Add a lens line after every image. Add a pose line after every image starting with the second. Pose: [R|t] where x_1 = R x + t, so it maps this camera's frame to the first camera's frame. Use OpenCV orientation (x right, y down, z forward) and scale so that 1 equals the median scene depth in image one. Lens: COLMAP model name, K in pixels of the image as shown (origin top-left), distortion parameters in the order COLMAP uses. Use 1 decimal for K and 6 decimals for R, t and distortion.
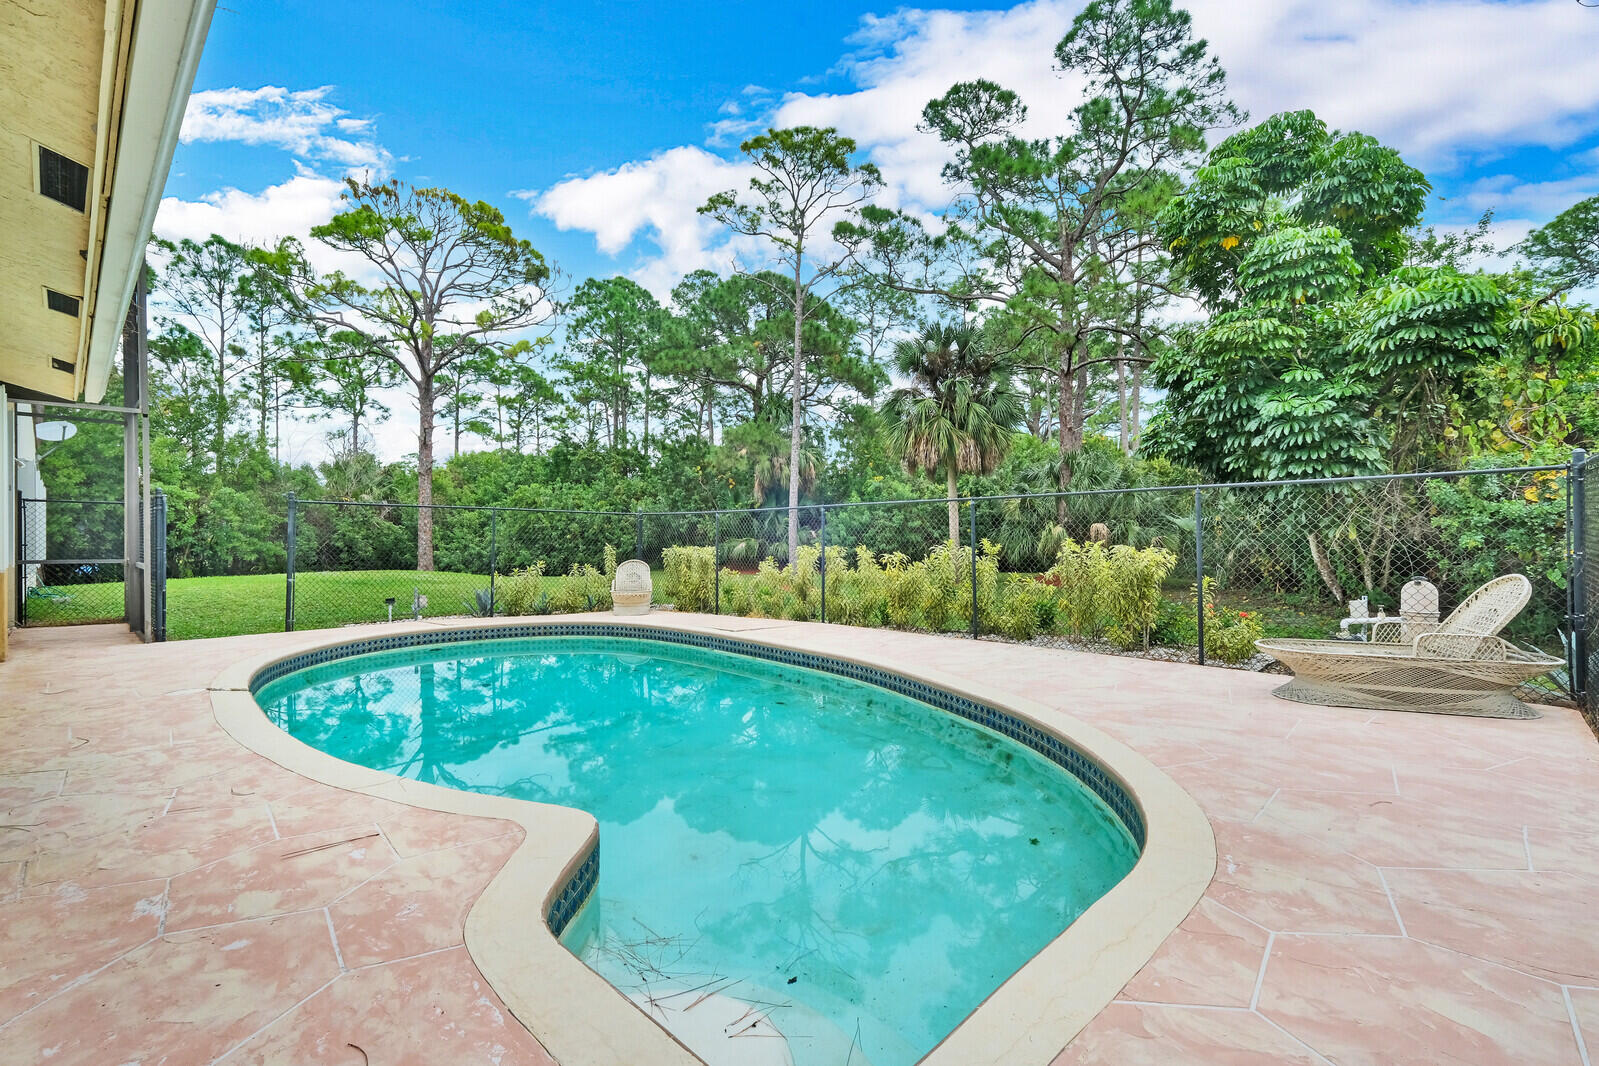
lens RADIAL K [[717.9, 0, 790.6], [0, 717.9, 538.0], [0, 0, 1]] dist [0.004967, -0.000038]
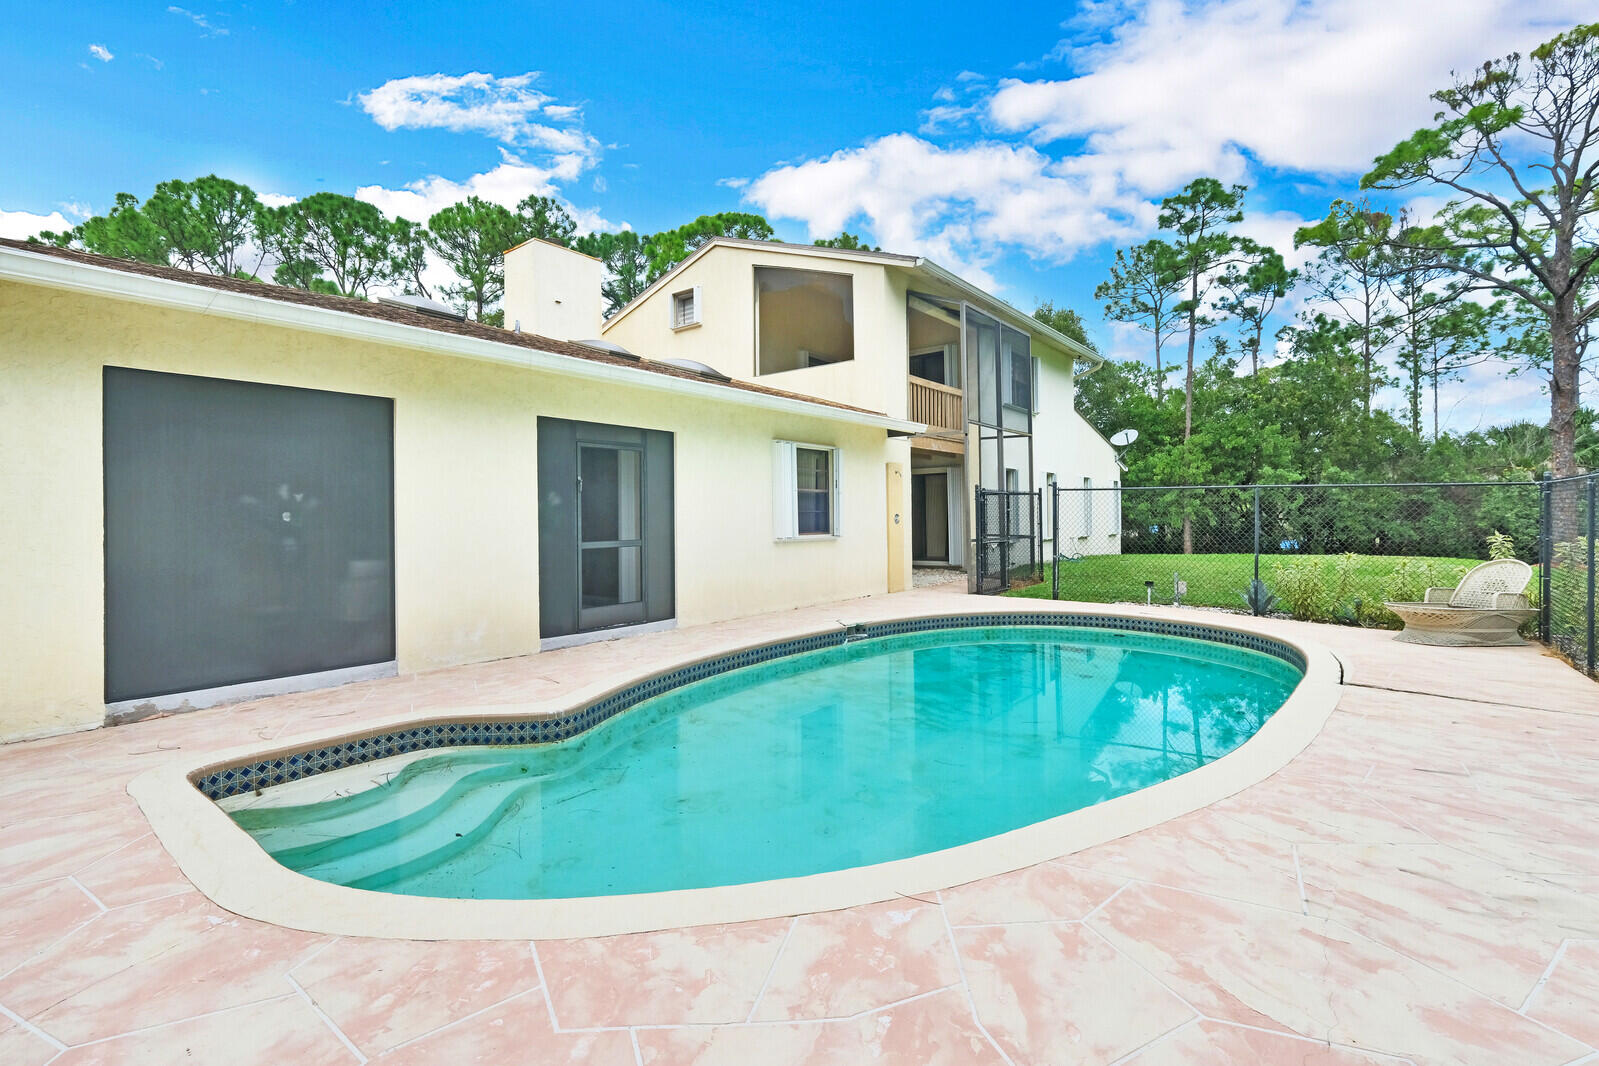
lens RADIAL K [[717.9, 0, 790.3], [0, 717.9, 521.1], [0, 0, 1]] dist [0.004967, -0.000038]
pose [[0.099512, 0.006871, -0.995013, 0.434634], [0.000941, 0.999975, 0.006999, -0.007717], [0.995036, -0.001632, 0.099503, 0.452035]]
